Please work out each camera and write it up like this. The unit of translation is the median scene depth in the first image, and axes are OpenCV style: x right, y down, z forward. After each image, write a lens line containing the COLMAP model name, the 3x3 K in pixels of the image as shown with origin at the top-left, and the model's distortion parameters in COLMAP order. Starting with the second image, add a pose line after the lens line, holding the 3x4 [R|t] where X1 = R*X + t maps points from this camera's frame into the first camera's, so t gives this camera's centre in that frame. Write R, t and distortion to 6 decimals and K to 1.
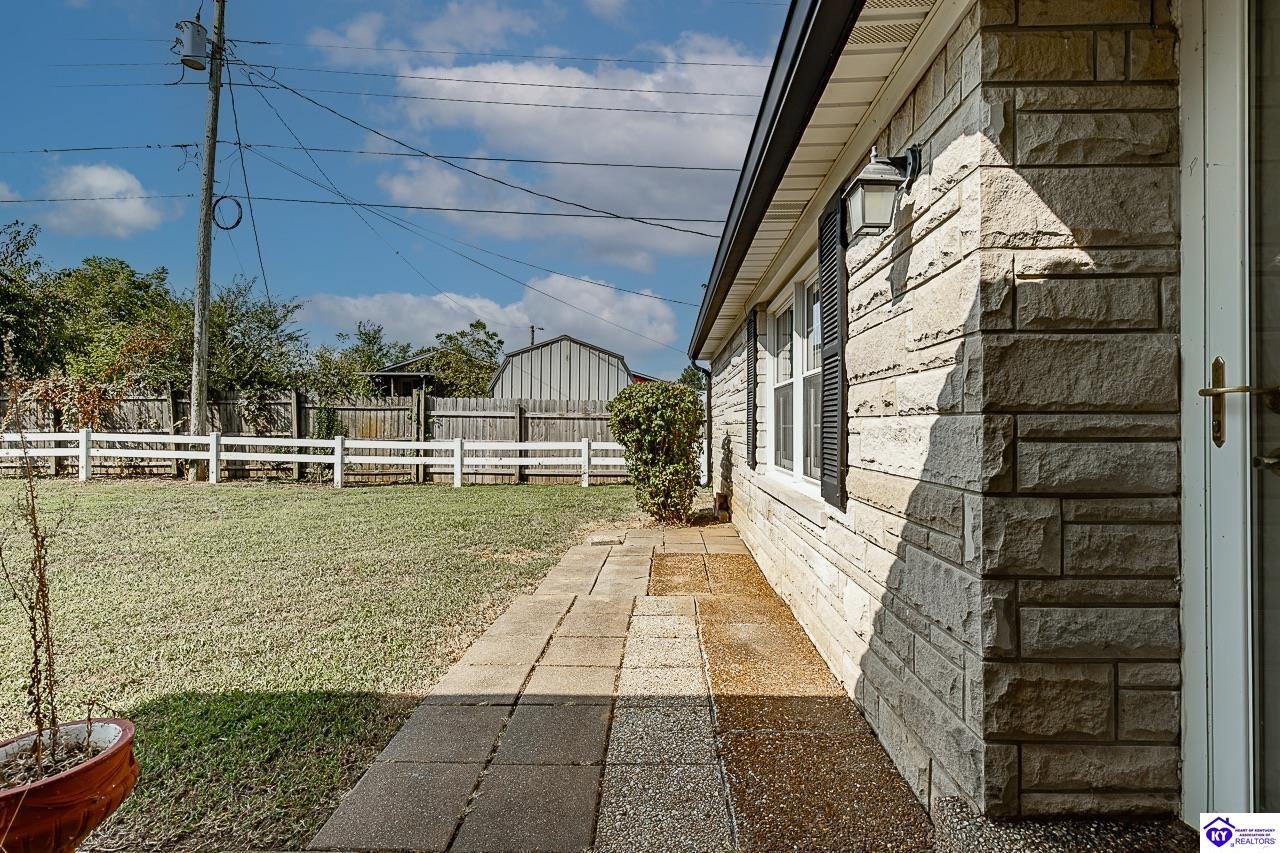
lens RADIAL K [[572.0, 0, 642.7], [0, 572.0, 427.8], [0, 0, 1]] dist [0.002438, -0.000535]
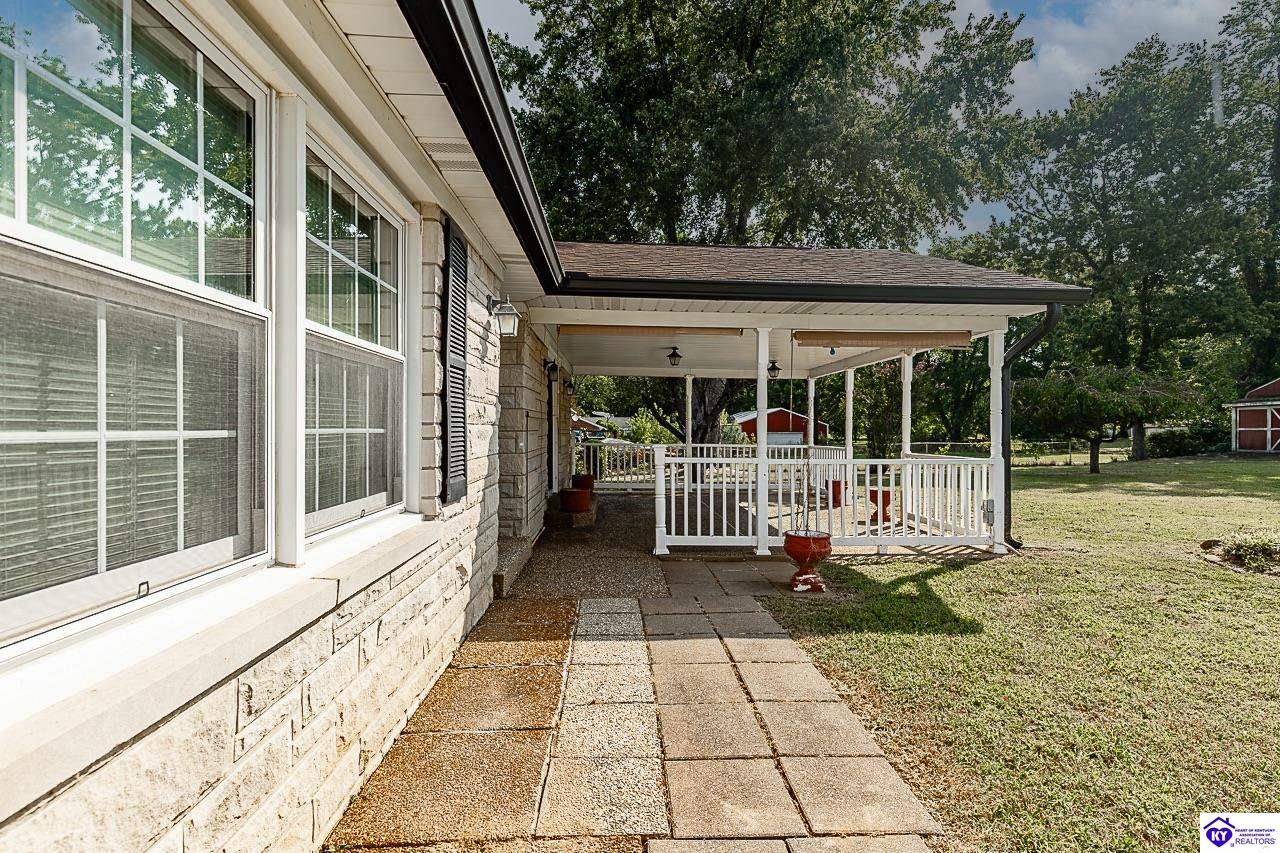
lens RADIAL K [[572.0, 0, 642.7], [0, 572.0, 427.8], [0, 0, 1]] dist [0.002438, -0.000535]
pose [[-0.996365, 0.000878, -0.085183, 0.014903], [0.000780, 0.999999, 0.001186, -0.002044], [0.085184, 0.001115, -0.996365, 0.488681]]
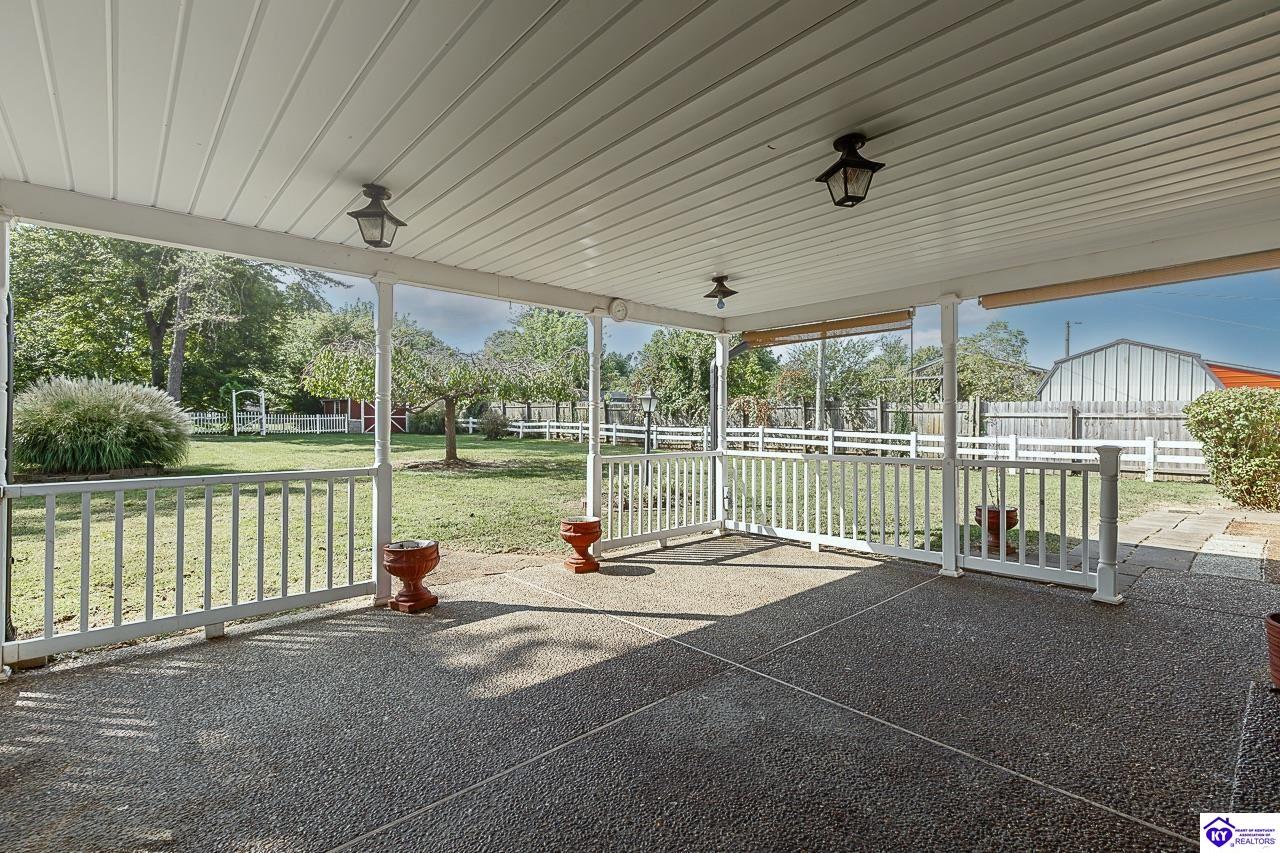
lens RADIAL K [[572.0, 0, 642.7], [0, 572.0, 427.8], [0, 0, 1]] dist [0.002438, -0.000535]
pose [[0.695233, 0.007874, -0.718741, 0.009913], [-0.006617, 0.999968, 0.004555, 0.002726], [0.718754, 0.001589, 0.695263, -0.424695]]
